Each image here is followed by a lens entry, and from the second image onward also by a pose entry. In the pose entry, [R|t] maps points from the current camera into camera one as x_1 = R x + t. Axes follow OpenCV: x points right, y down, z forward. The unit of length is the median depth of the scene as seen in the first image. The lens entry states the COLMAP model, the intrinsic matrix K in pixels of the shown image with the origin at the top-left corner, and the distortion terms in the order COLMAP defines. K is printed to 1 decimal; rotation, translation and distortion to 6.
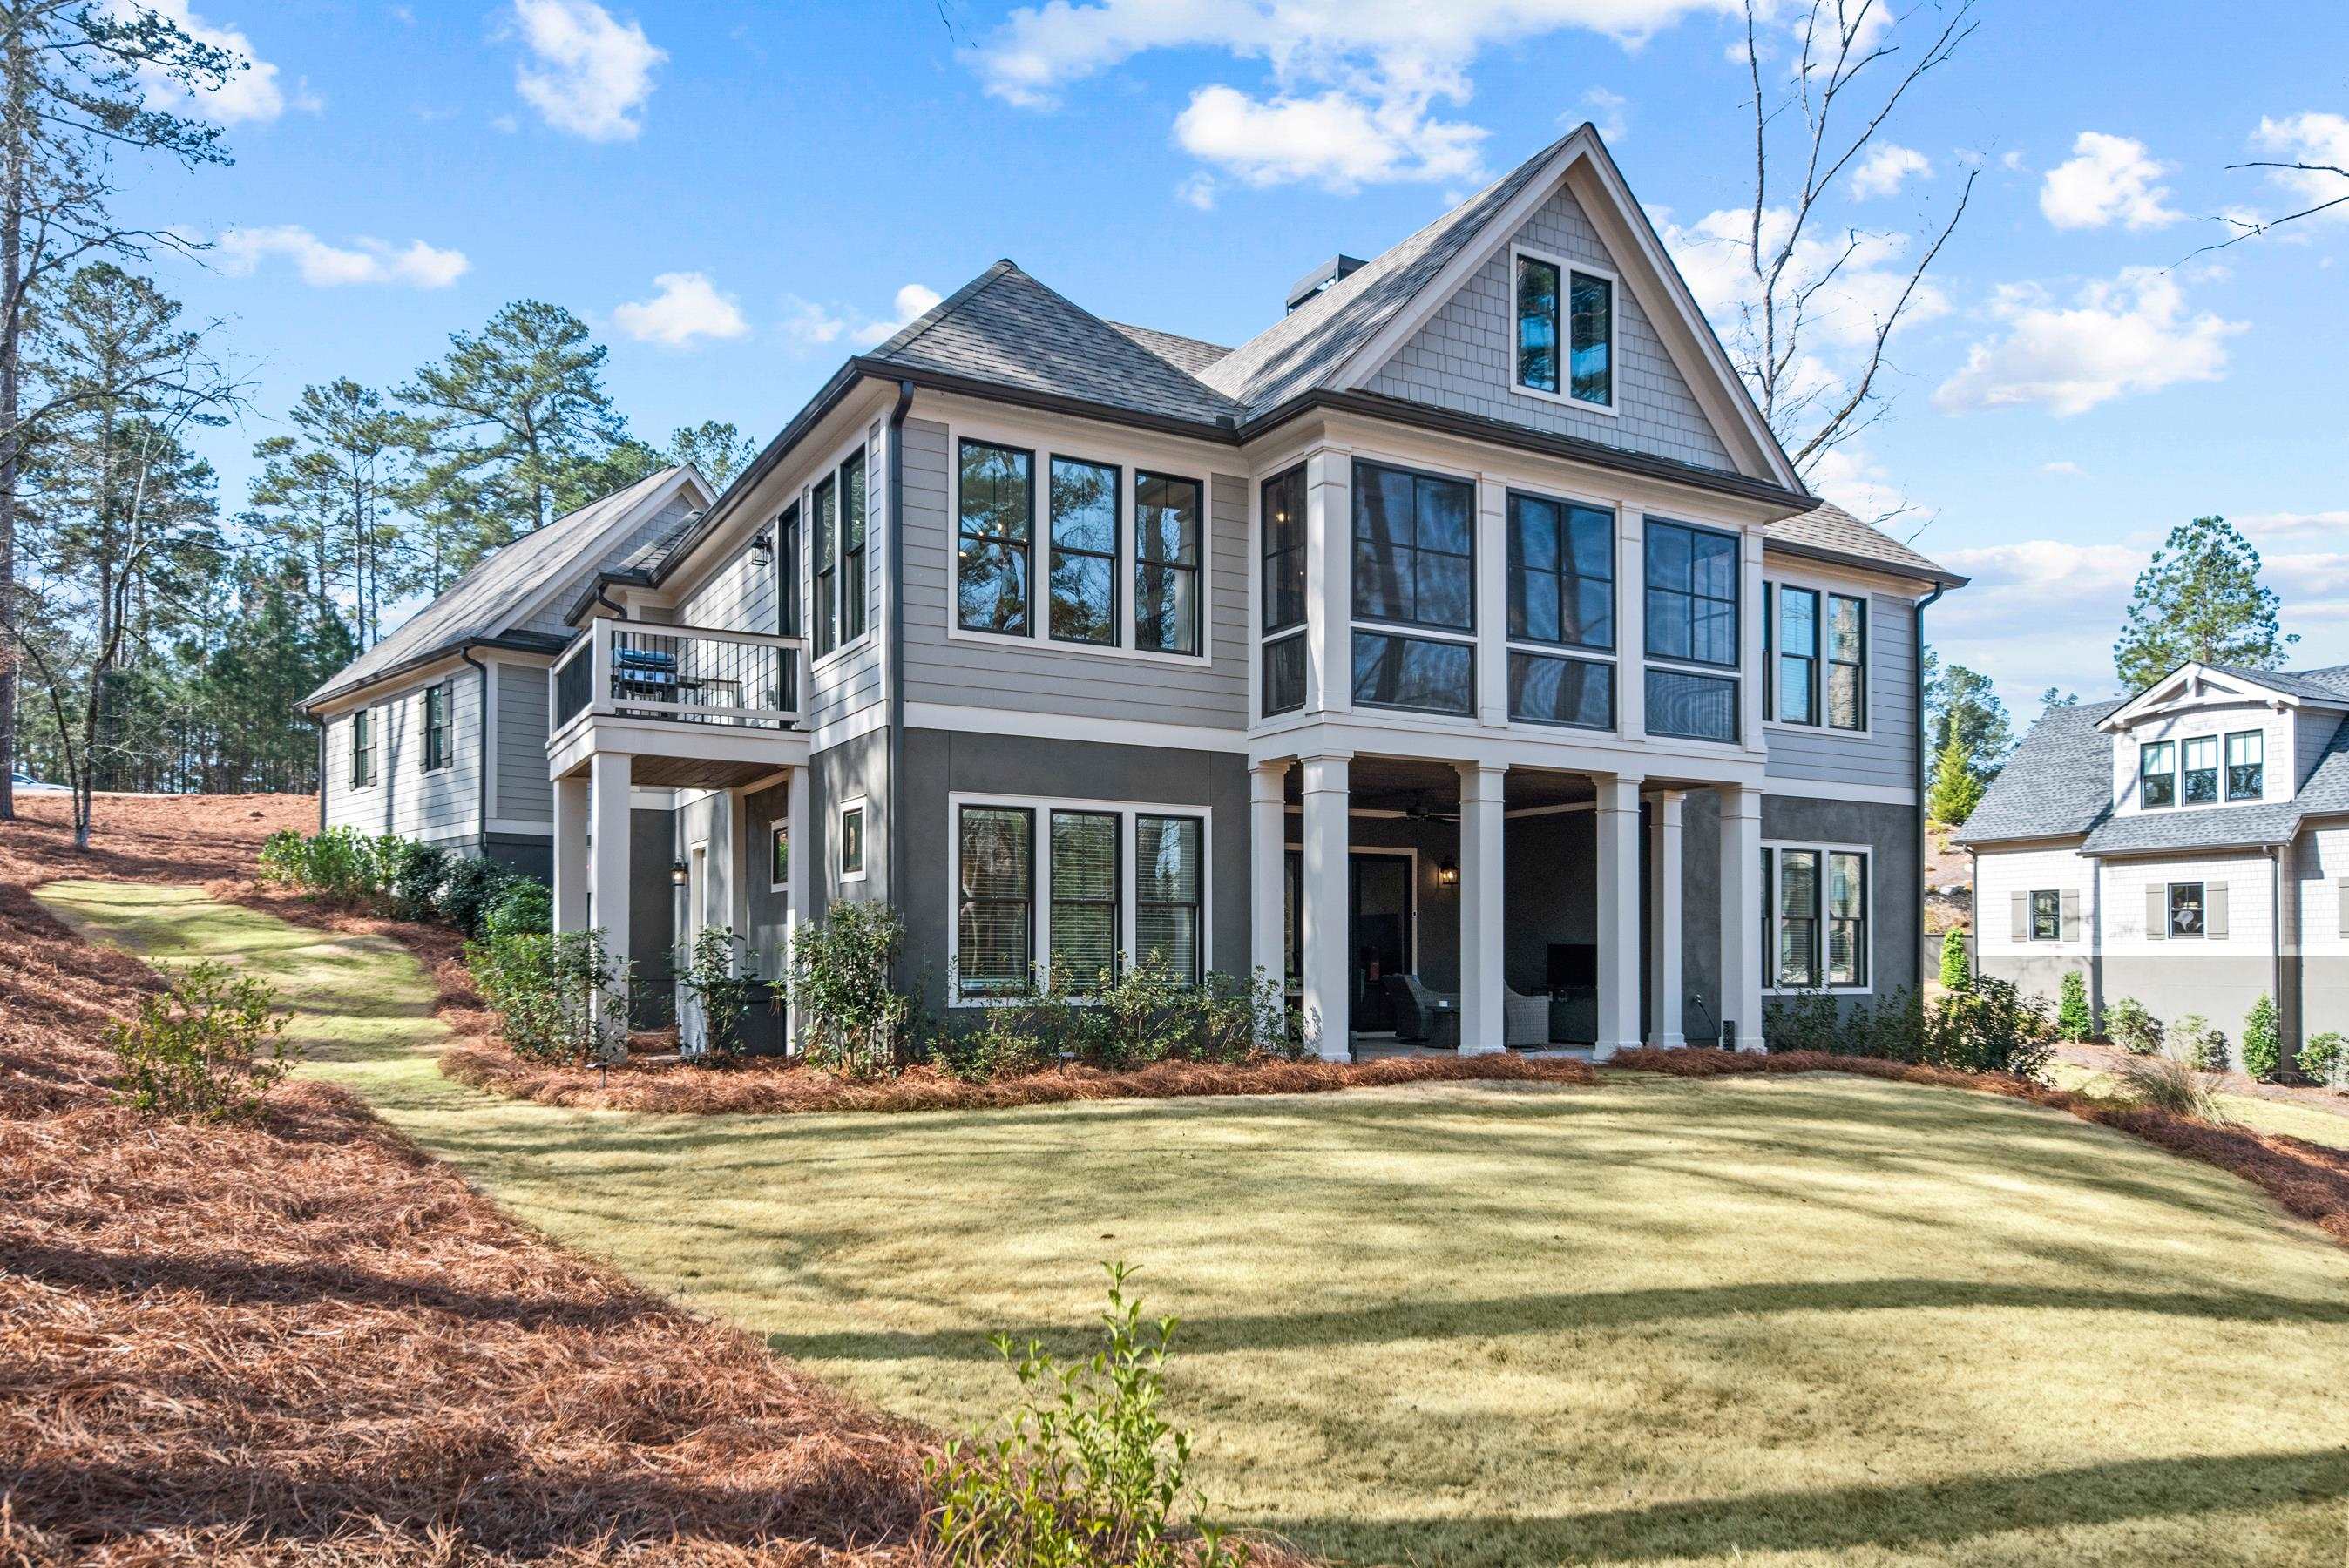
lens RADIAL K [[1624.7, 0, 1176.5], [0, 1624.7, 935.7], [0, 0, 1]] dist [0.007084, 0.014388]
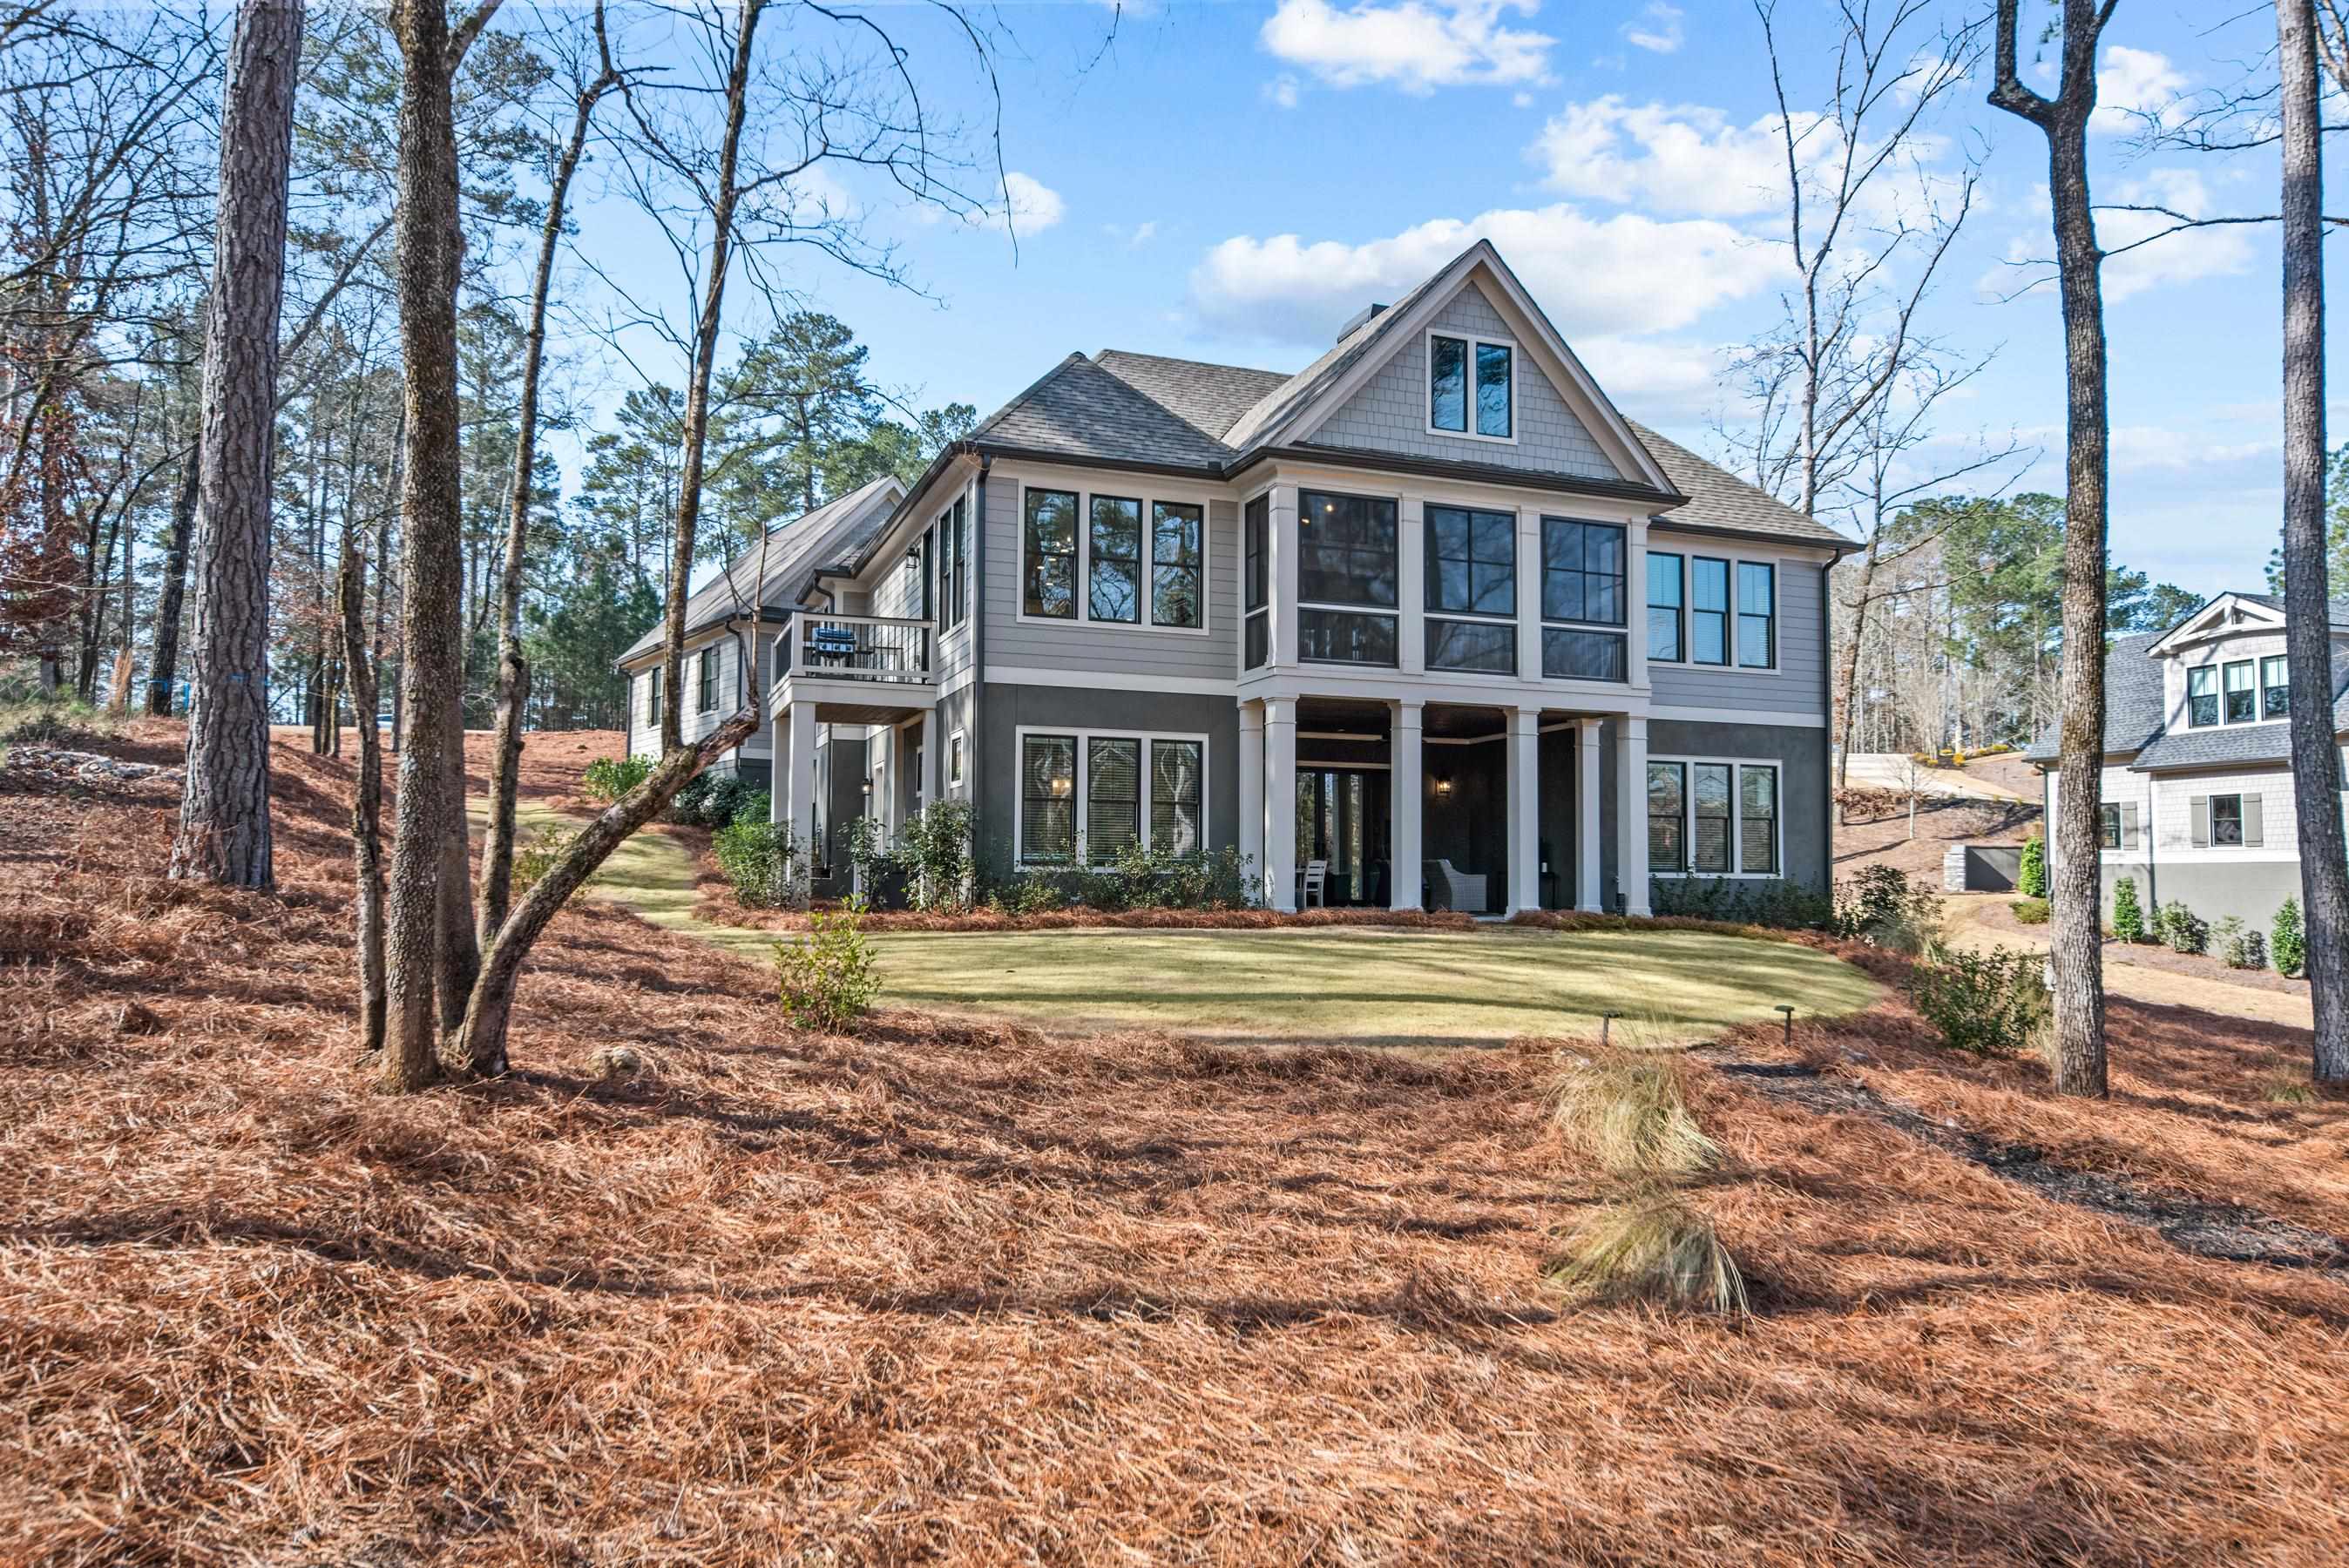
lens RADIAL K [[1624.7, 0, 1176.4], [0, 1624.7, 785.8], [0, 0, 1]] dist [0.007084, 0.014388]
pose [[0.986788, -0.004325, -0.161960, 0.197253], [-0.003375, 0.998878, -0.047242, 0.028500], [0.161982, 0.047165, 0.985666, -0.348174]]
